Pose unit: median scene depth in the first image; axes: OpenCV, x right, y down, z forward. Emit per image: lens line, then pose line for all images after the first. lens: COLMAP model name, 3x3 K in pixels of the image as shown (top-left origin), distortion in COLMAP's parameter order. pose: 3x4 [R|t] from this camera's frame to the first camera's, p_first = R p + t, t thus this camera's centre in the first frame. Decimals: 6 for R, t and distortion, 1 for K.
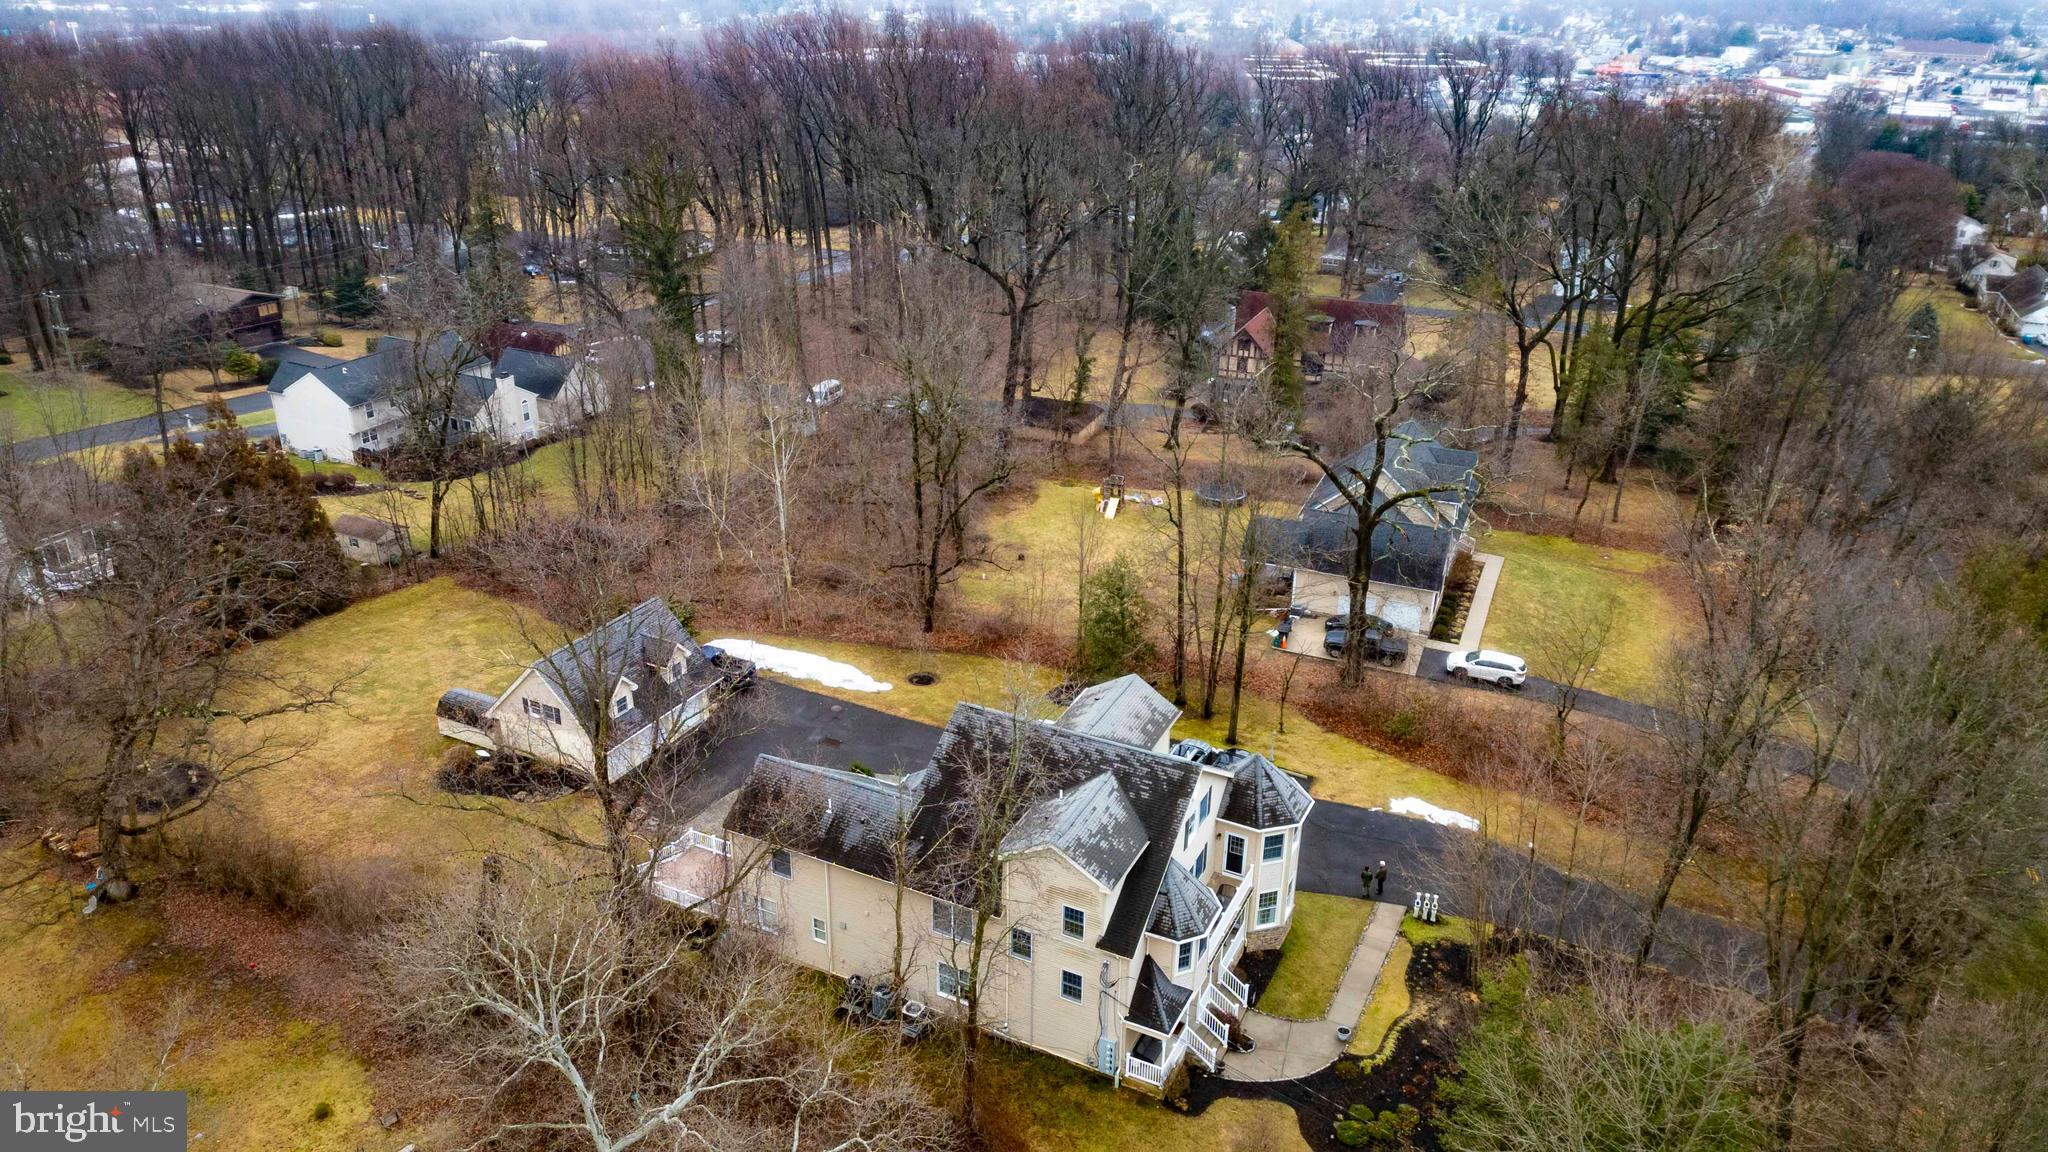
lens RADIAL K [[1444.4, 0, 1016.7], [0, 1444.4, 566.5], [0, 0, 1]] dist [0.067973, -0.060734]
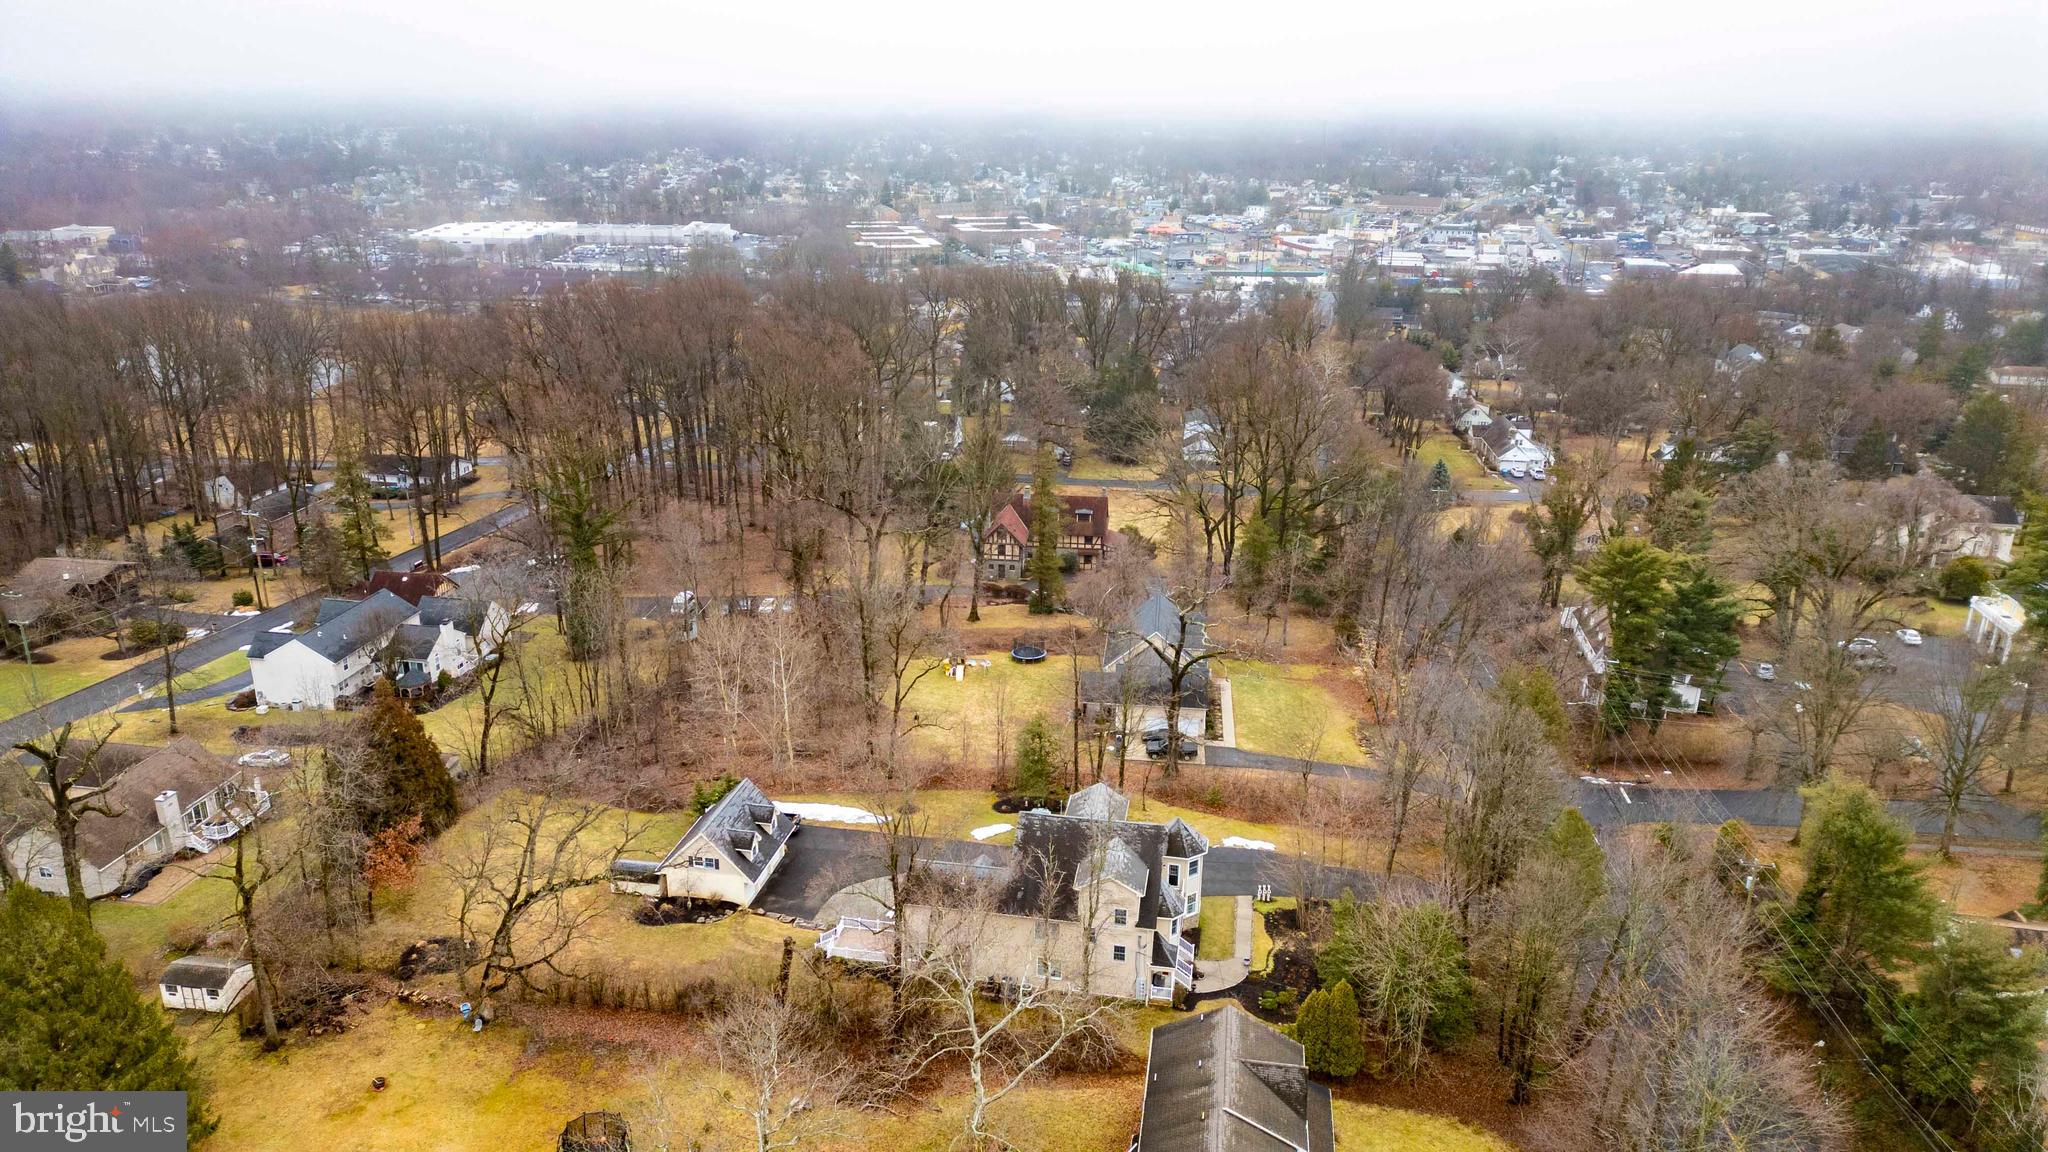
lens RADIAL K [[1444.4, 0, 1025.9], [0, 1444.4, 557.5], [0, 0, 1]] dist [0.067973, -0.060734]
pose [[0.957889, -0.092233, 0.271922, -0.266844], [0.116558, 0.990373, -0.074671, -0.044369], [-0.262417, 0.103221, 0.959418, -0.401758]]
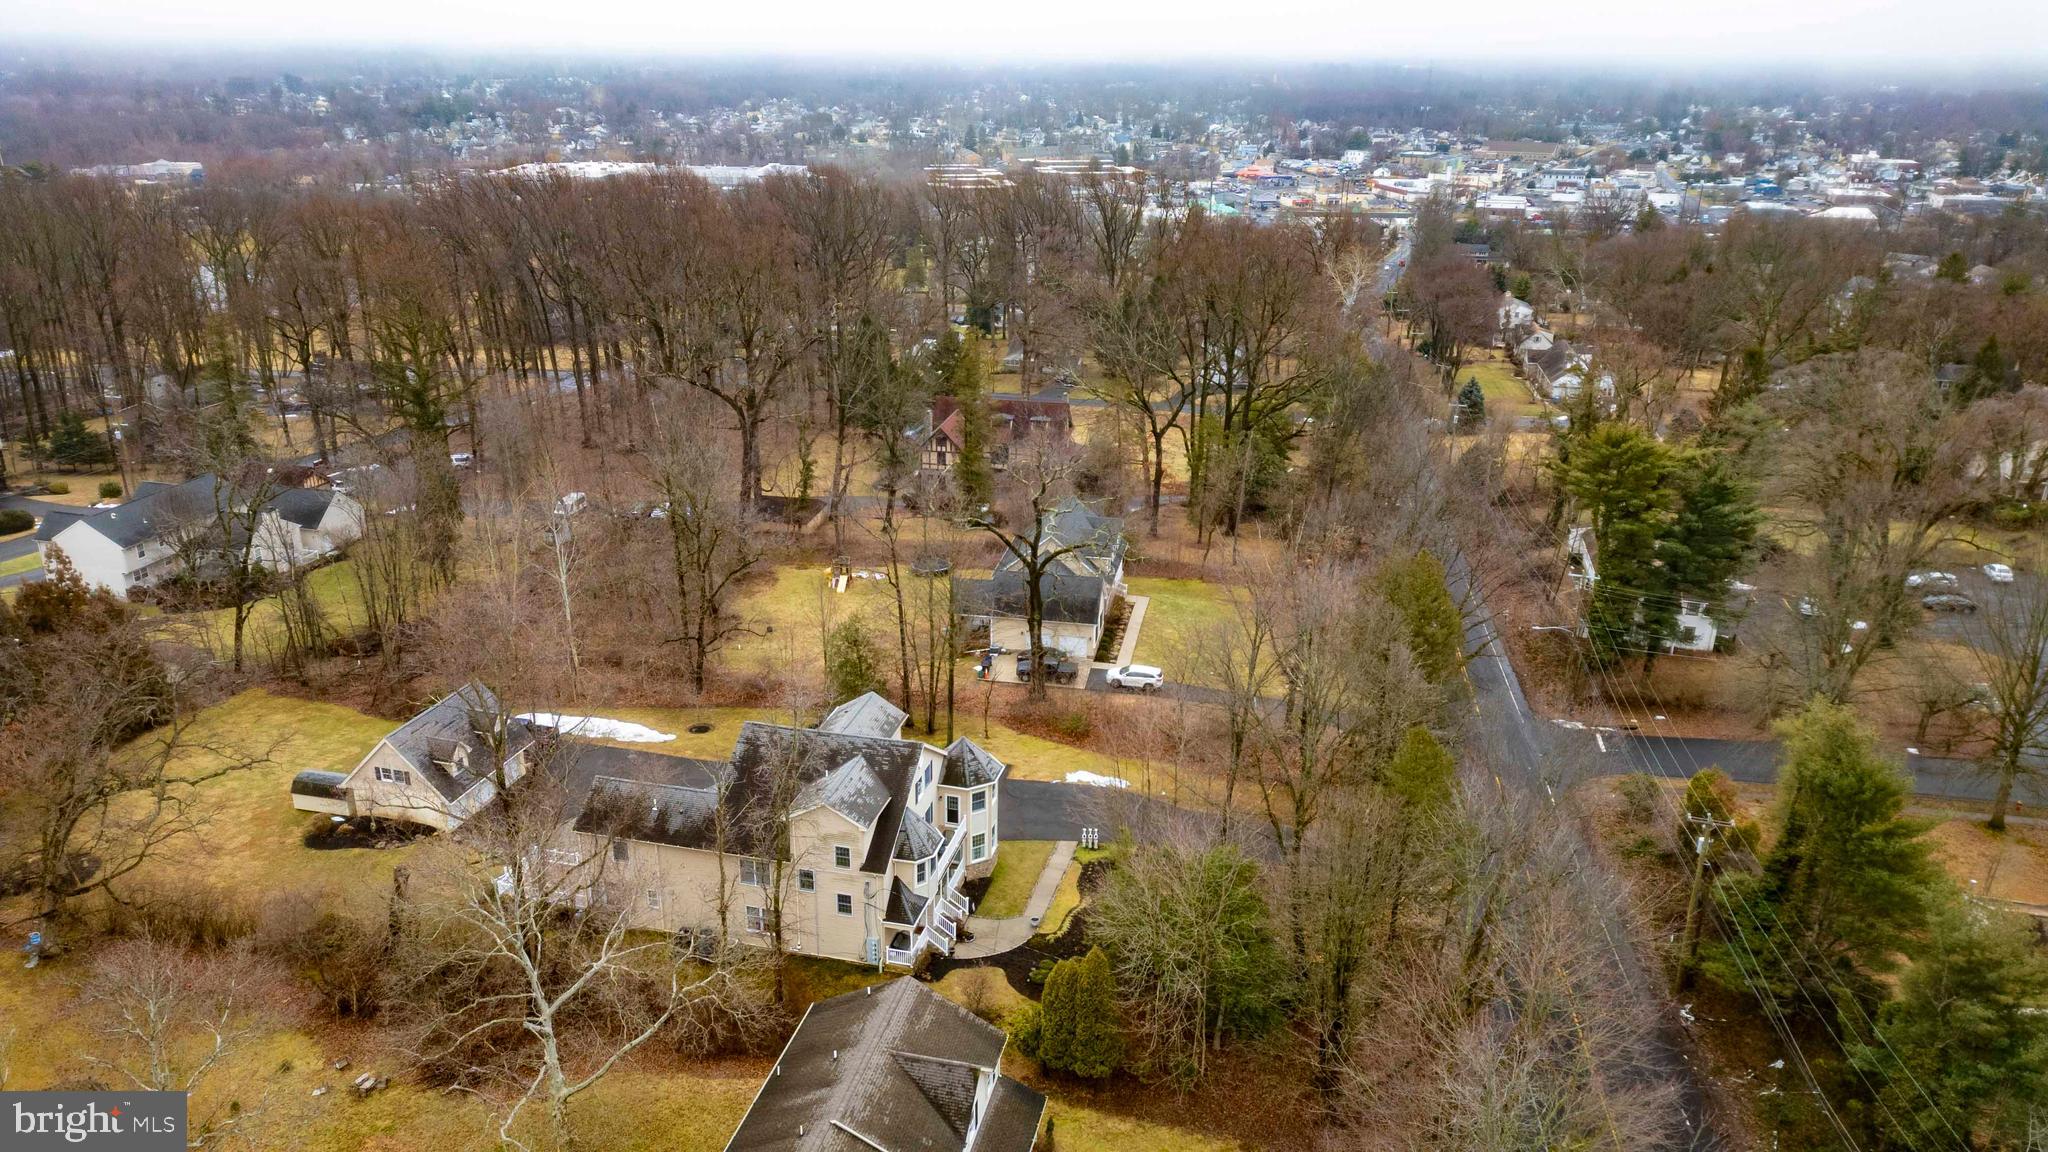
lens RADIAL K [[1444.4, 0, 1026.8], [0, 1444.4, 564.6], [0, 0, 1]] dist [0.067973, -0.060734]
pose [[0.977274, -0.075516, 0.198075, -0.022254], [0.087859, 0.994654, -0.054270, 0.024416], [-0.192918, 0.070439, 0.978683, -0.228443]]
